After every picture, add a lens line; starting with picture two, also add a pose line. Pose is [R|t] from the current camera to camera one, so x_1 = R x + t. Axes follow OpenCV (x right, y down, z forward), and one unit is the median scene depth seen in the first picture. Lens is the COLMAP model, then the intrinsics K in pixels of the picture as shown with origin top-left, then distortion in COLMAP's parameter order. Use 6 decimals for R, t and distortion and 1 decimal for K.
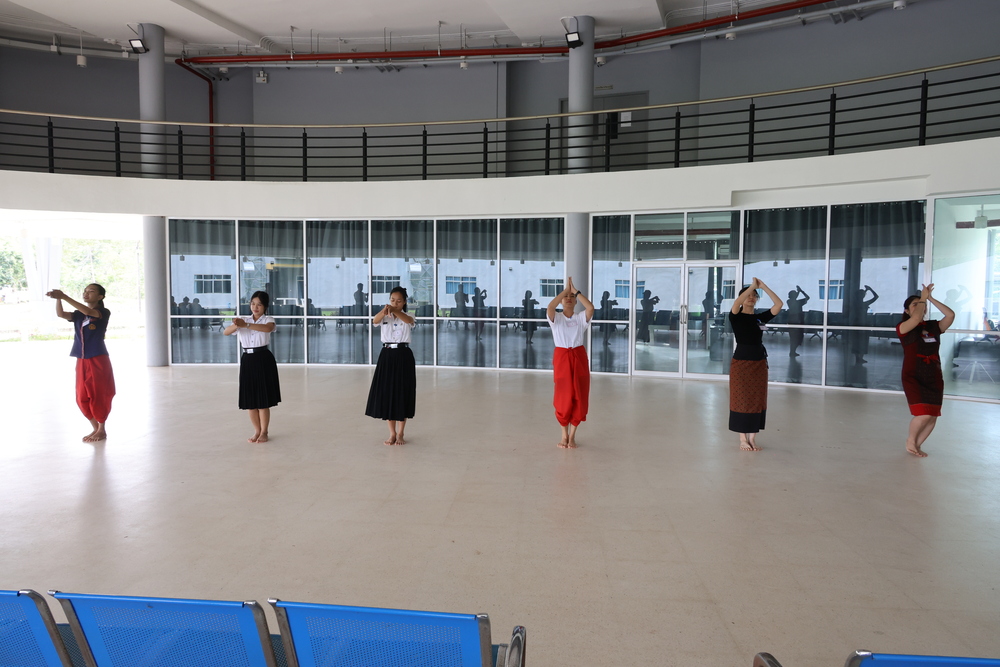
lens RADIAL K [[711.0, 0, 486.3], [0, 711.0, 328.7], [0, 0, 1]] dist [-0.009879, 0.010358]
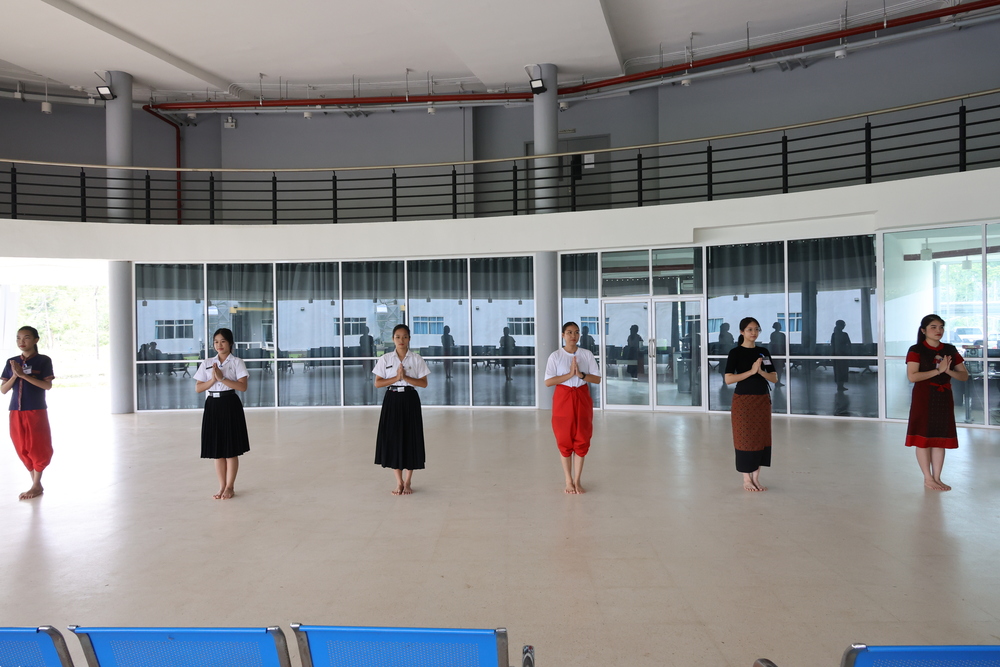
lens RADIAL K [[711.0, 0, 492.3], [0, 711.0, 323.7], [0, 0, 1]] dist [-0.009879, 0.010358]
pose [[0.998160, -0.020239, 0.057152, -0.008814], [0.023793, 0.997780, -0.062196, 0.002459], [-0.055767, 0.063441, 0.996426, -0.008735]]
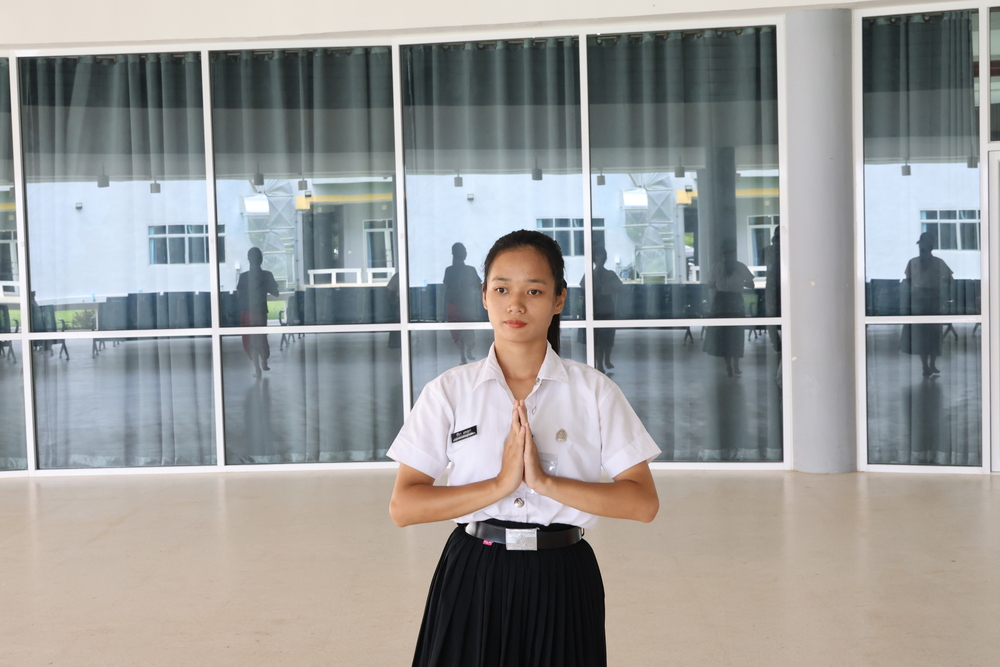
lens RADIAL K [[1496.8, 0, 493.5], [0, 1496.8, 327.5], [0, 0, 1]] dist [0.014958, 0.000000]
pose [[0.997257, -0.035916, 0.064713, -0.077845], [0.036035, 0.999350, -0.000674, -0.012840], [-0.064647, 0.003004, 0.997904, 0.268612]]
